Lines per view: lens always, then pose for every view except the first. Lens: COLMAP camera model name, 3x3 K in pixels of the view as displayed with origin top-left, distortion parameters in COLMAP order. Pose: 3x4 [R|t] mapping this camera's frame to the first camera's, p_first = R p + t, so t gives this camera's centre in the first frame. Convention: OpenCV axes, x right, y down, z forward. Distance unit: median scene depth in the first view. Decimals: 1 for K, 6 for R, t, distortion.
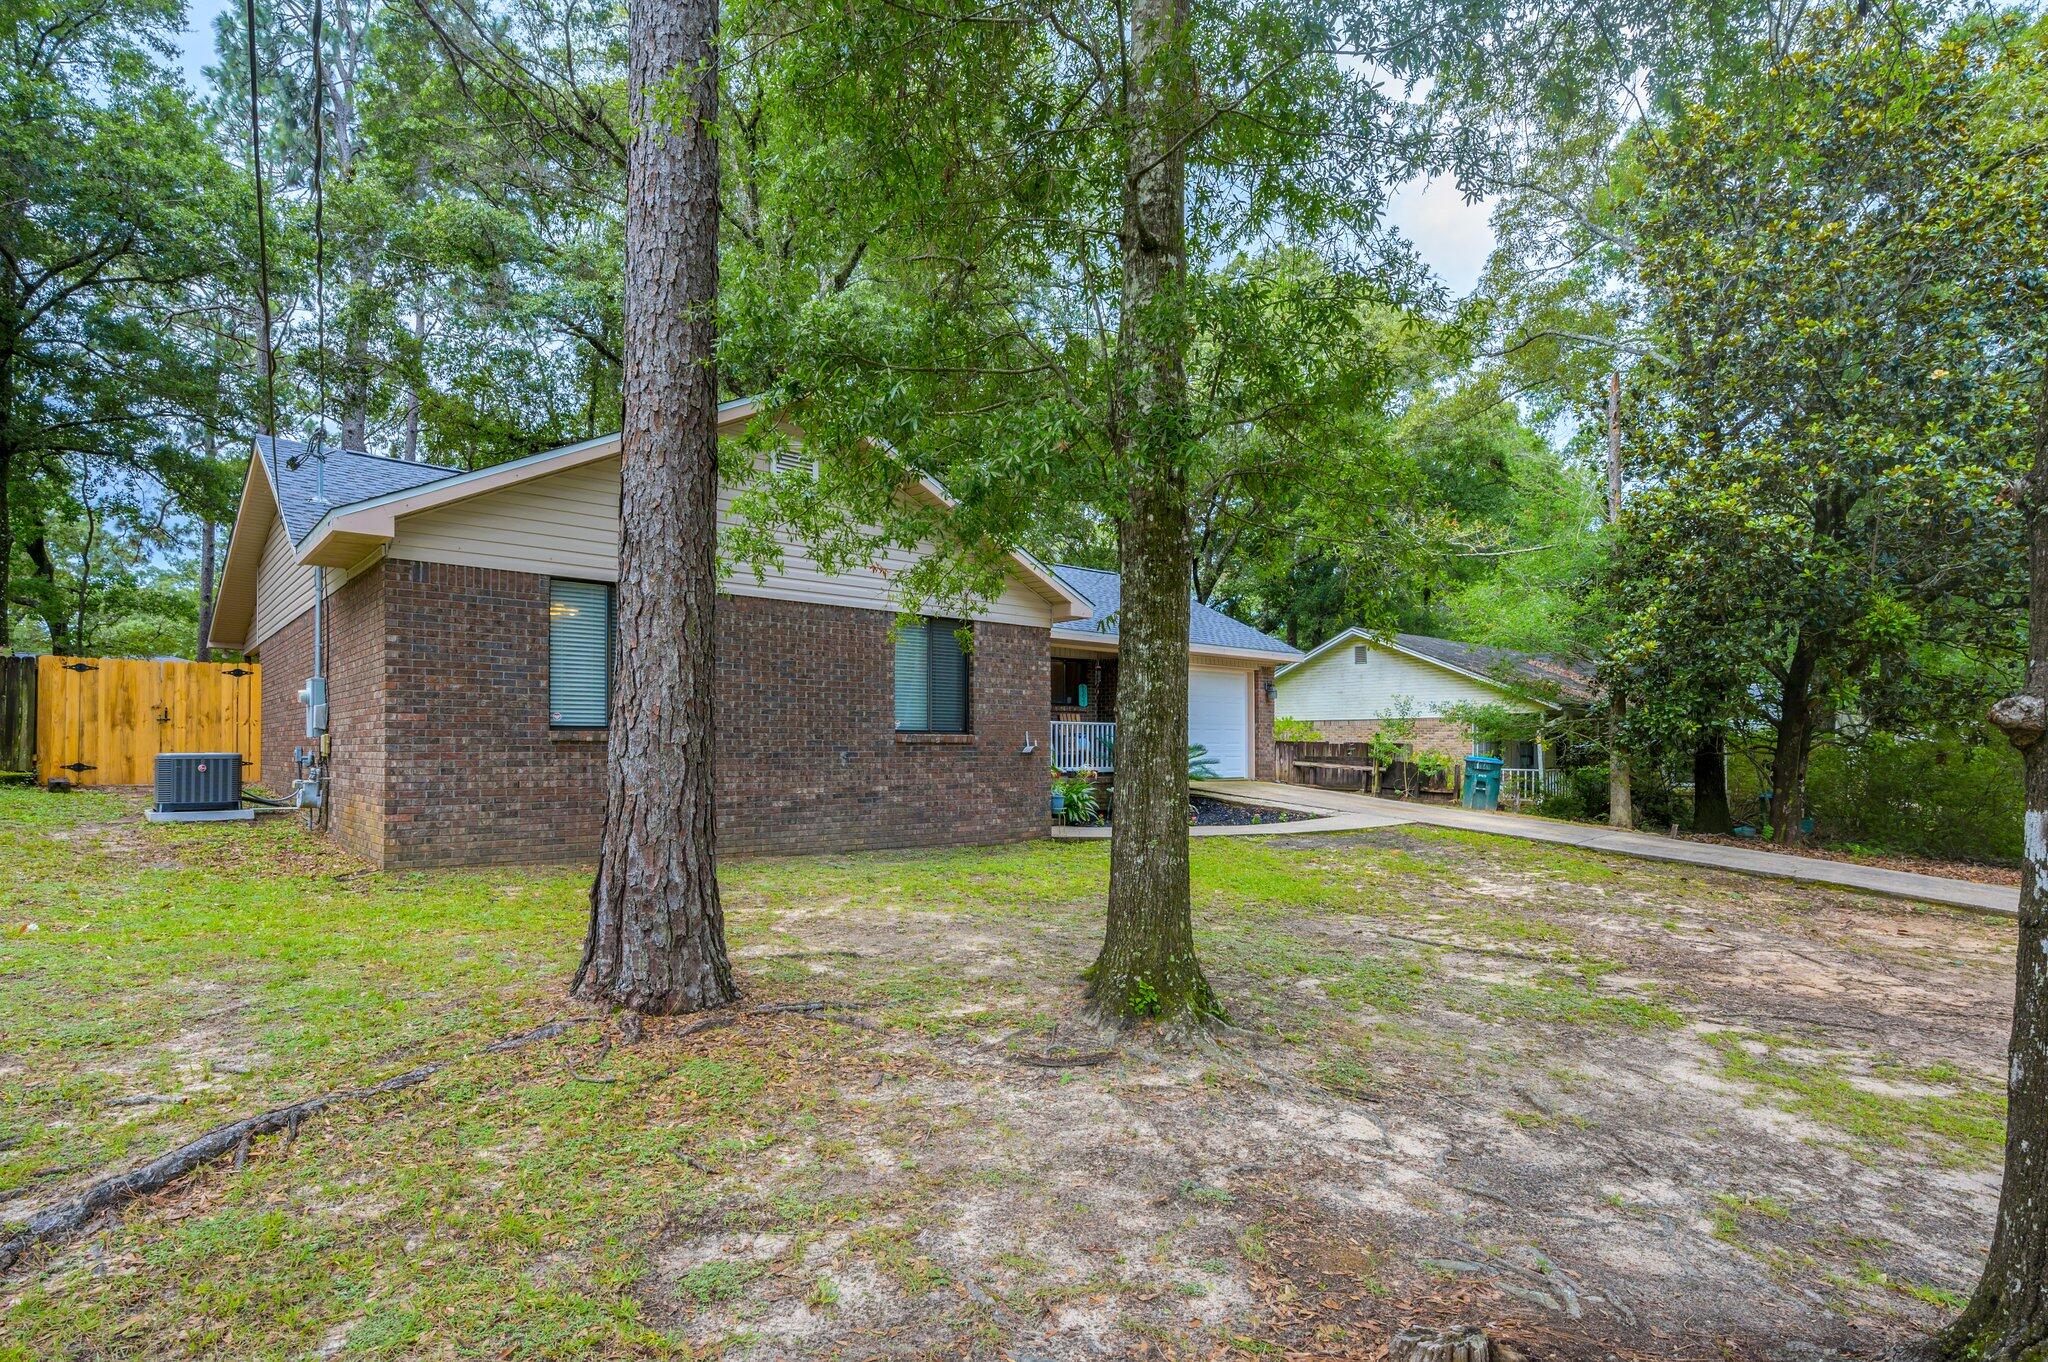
lens RADIAL K [[1024.0, 0, 1024.0], [0, 1024.0, 681.0], [0, 0, 1]] dist [-0.000715, -0.000115]
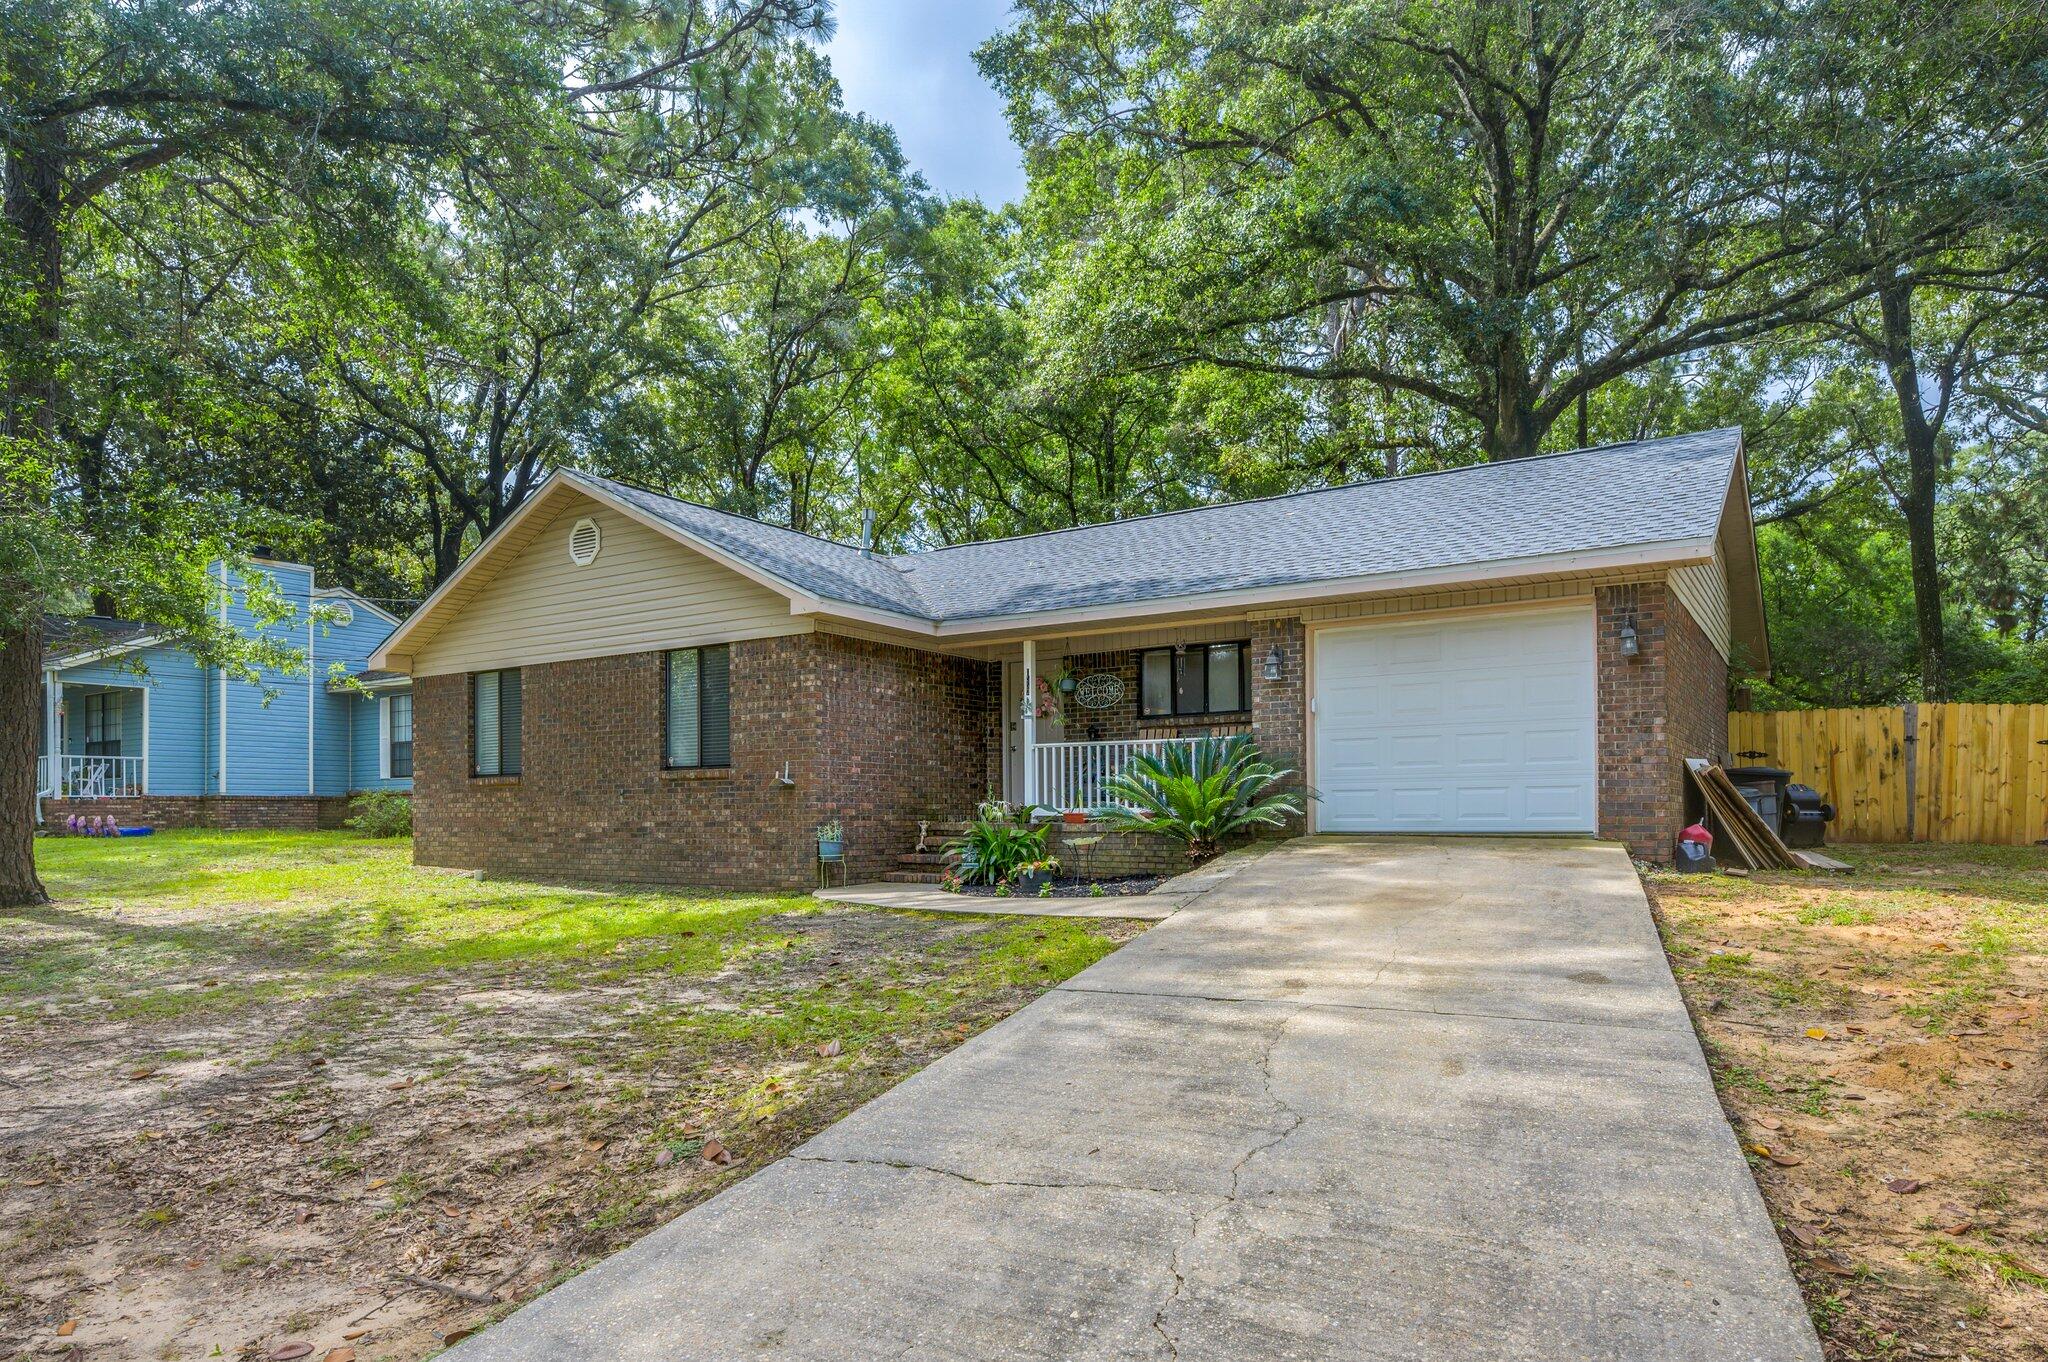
lens RADIAL K [[1193.3, 0, 1024.0], [0, 1193.3, 681.0], [0, 0, 1]] dist [0.001005, -0.000064]
pose [[0.276598, -0.093952, -0.956382, 1.043888], [0.082266, 0.993871, -0.073842, 0.075639], [0.957458, -0.058253, 0.282632, 0.956562]]
